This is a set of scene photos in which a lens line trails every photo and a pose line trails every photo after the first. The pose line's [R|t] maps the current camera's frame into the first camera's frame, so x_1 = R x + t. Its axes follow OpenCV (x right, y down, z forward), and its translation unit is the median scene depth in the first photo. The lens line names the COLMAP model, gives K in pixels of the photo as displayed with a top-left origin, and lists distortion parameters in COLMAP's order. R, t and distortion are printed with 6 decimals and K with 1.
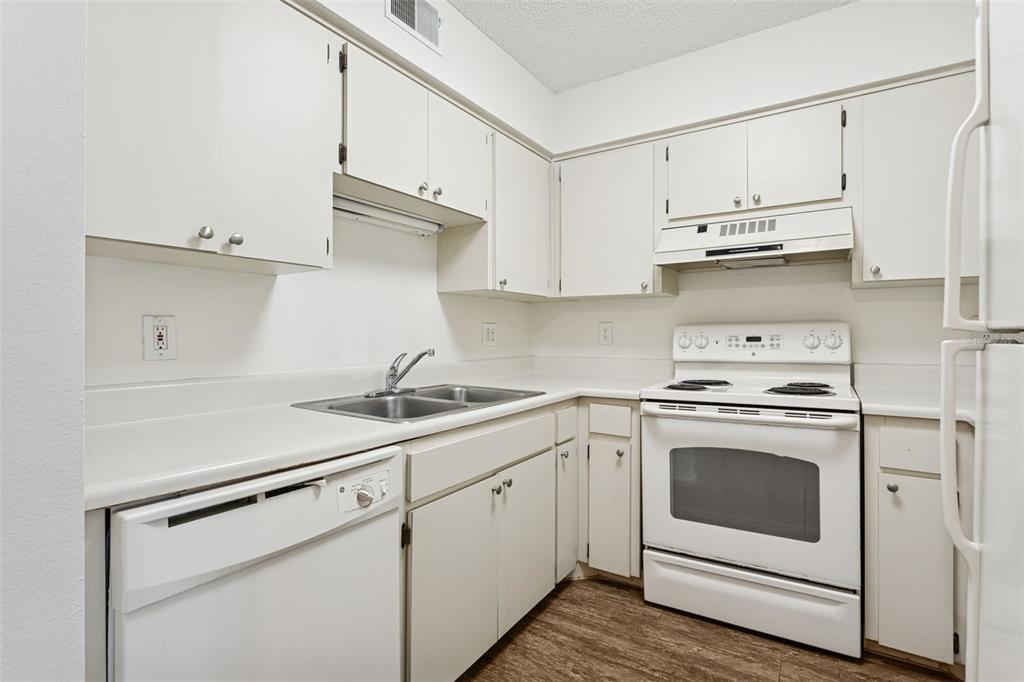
lens RADIAL K [[488.7, 0, 507.9], [0, 488.7, 334.8], [0, 0, 1]] dist [-0.011026, 0.000973]
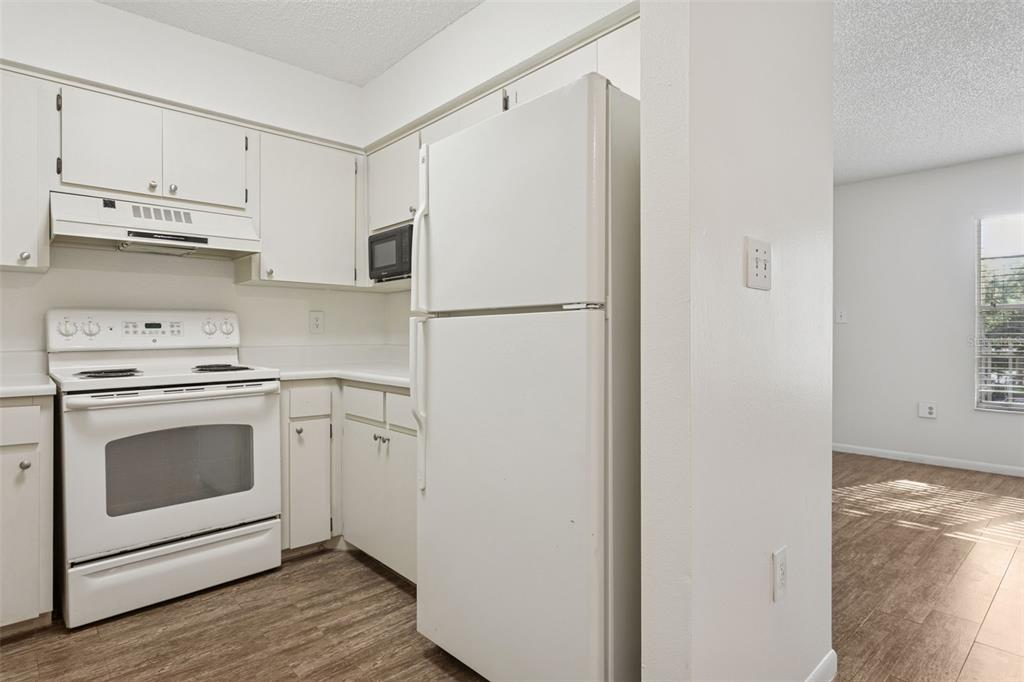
lens RADIAL K [[543.0, 0, 511.3], [0, 543.0, 337.7], [0, 0, 1]] dist [-0.003653, -0.001066]
pose [[0.251459, -0.003391, 0.967862, -0.417331], [-0.000231, 0.999994, 0.003564, 0.031792], [-0.967868, -0.001120, 0.251457, 0.015529]]
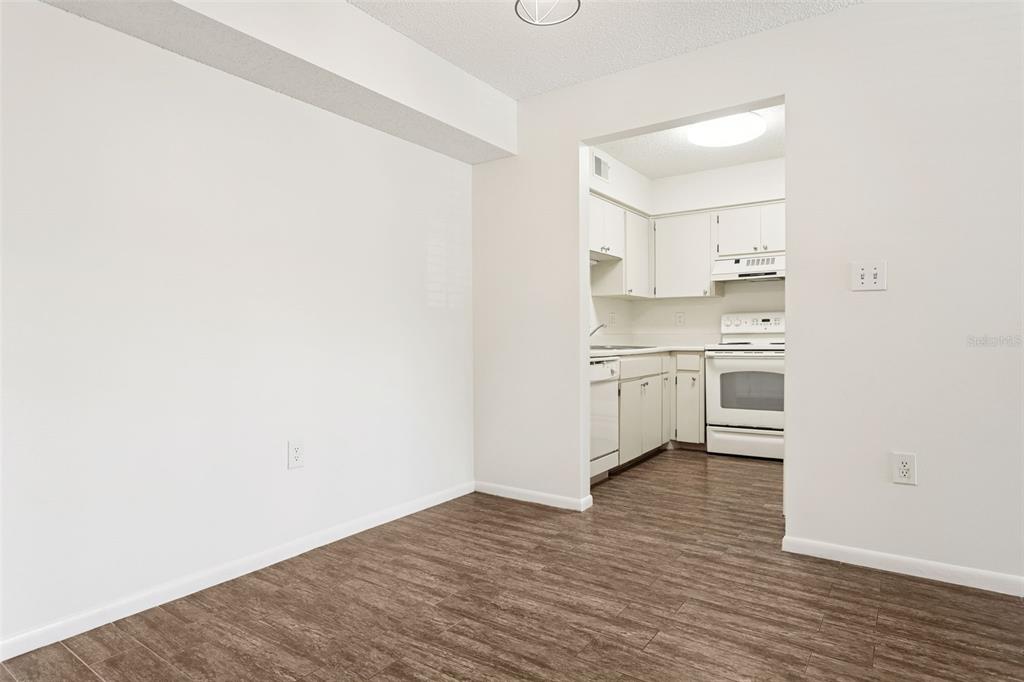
lens RADIAL K [[543.0, 0, 515.2], [0, 543.0, 335.7], [0, 0, 1]] dist [-0.003653, -0.001066]
pose [[0.999403, -0.002997, -0.034423, -0.403209], [0.003140, 0.999987, 0.004103, 0.059561], [0.034410, -0.004209, 0.999399, -1.174164]]
